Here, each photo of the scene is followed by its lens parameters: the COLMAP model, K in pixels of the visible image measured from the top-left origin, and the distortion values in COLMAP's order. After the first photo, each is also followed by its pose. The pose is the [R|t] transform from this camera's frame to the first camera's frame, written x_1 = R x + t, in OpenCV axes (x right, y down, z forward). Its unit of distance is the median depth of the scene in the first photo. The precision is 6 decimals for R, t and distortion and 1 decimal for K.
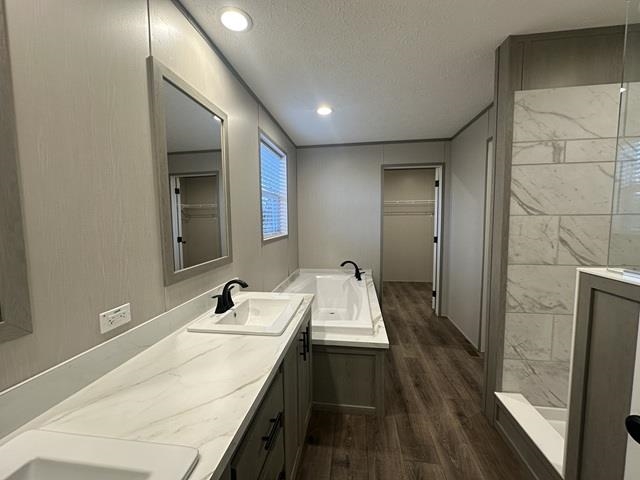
lens RADIAL K [[256.3, 0, 320.0], [0, 256.3, 240.0], [0, 0, 1]] dist [0.000439, 0.000044]
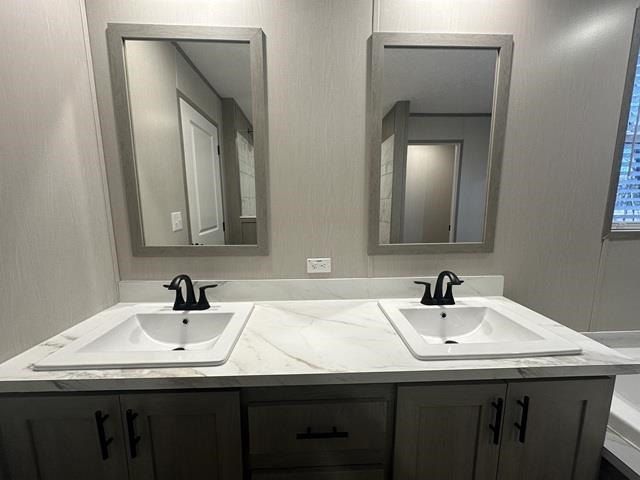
lens RADIAL K [[256.3, 0, 320.0], [0, 256.3, 240.0], [0, 0, 1]] dist [0.000439, 0.000044]
pose [[0.182764, 0.141089, -0.972981, 0.436730], [-0.078081, 0.988606, 0.128688, -0.004945], [0.980051, 0.052452, 0.191698, 0.638861]]
